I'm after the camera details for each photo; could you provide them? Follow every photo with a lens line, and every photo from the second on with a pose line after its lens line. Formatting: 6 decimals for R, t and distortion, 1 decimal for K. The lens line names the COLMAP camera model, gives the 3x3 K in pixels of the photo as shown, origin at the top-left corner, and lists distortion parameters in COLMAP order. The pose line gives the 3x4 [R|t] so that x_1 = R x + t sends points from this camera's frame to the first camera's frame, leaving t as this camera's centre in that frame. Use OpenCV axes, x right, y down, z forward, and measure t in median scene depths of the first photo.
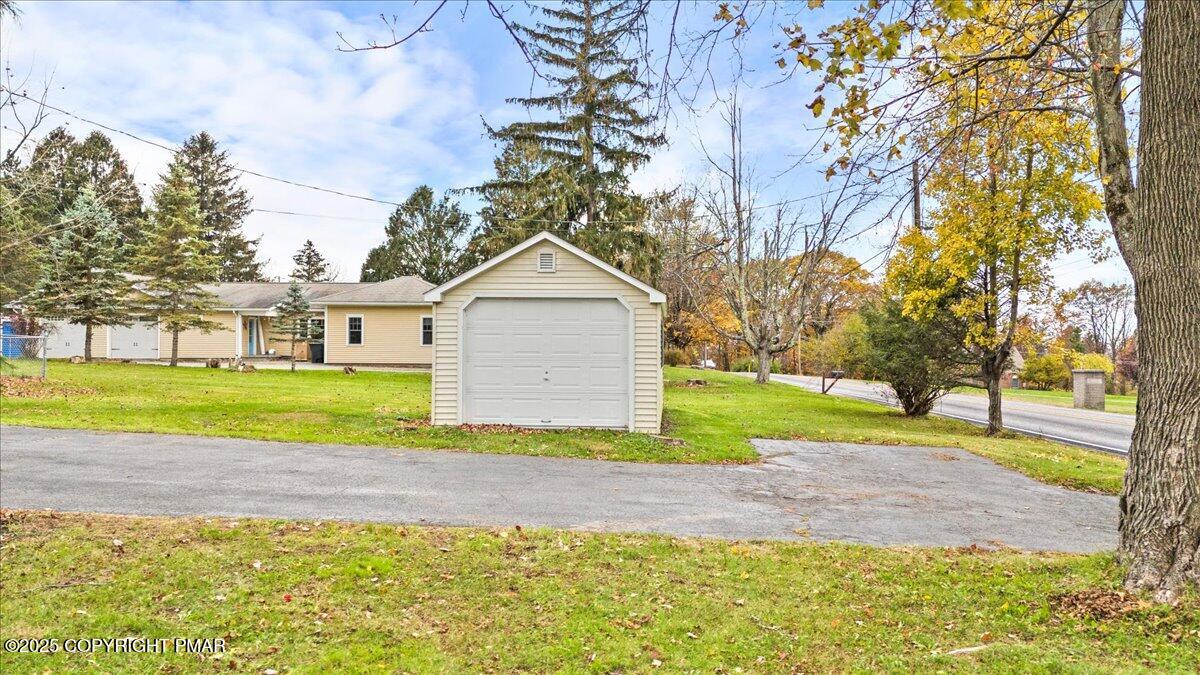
lens RADIAL K [[883.7, 0, 607.3], [0, 883.7, 341.3], [0, 0, 1]] dist [0.029568, -0.004207]
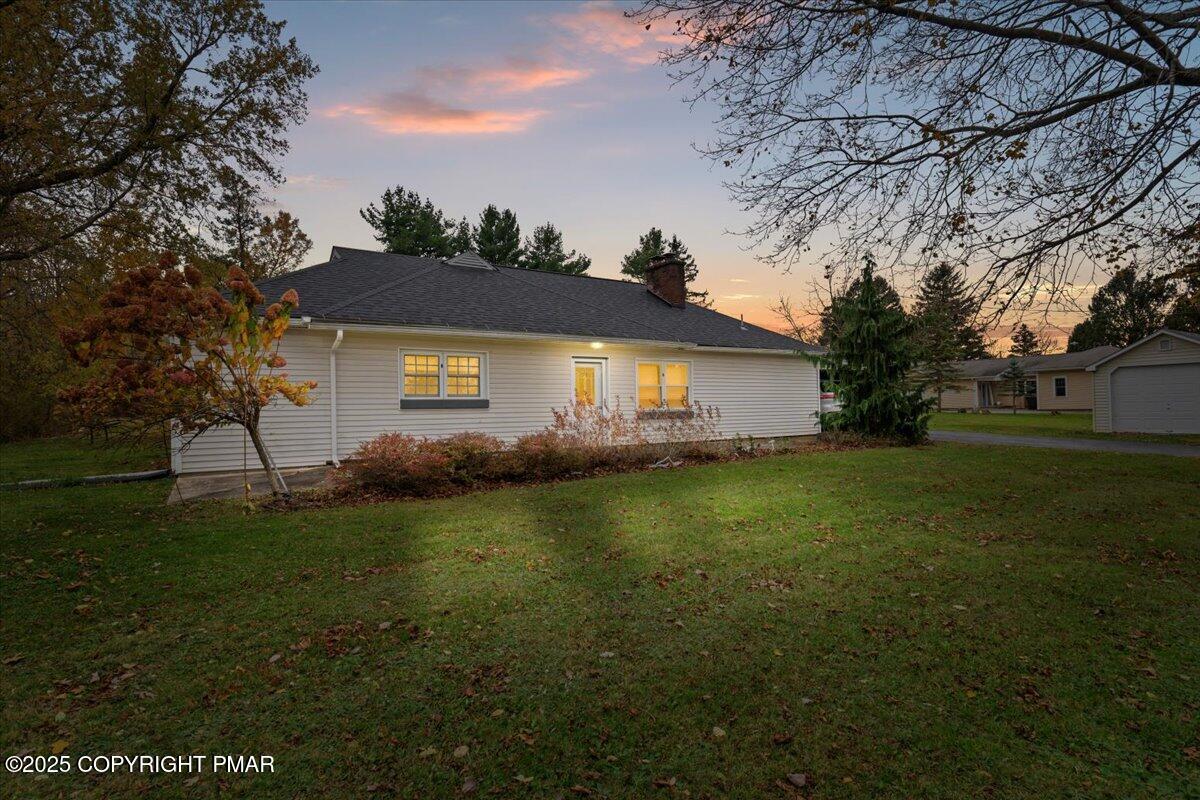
lens RADIAL K [[606.8, 0, 601.3], [0, 606.8, 405.6], [0, 0, 1]] dist [-0.015567, 0.000541]
pose [[0.588766, -0.027833, -0.807824, 0.038903], [0.033619, 0.999385, -0.009930, 0.001510], [0.807604, -0.021312, 0.589340, -0.110723]]
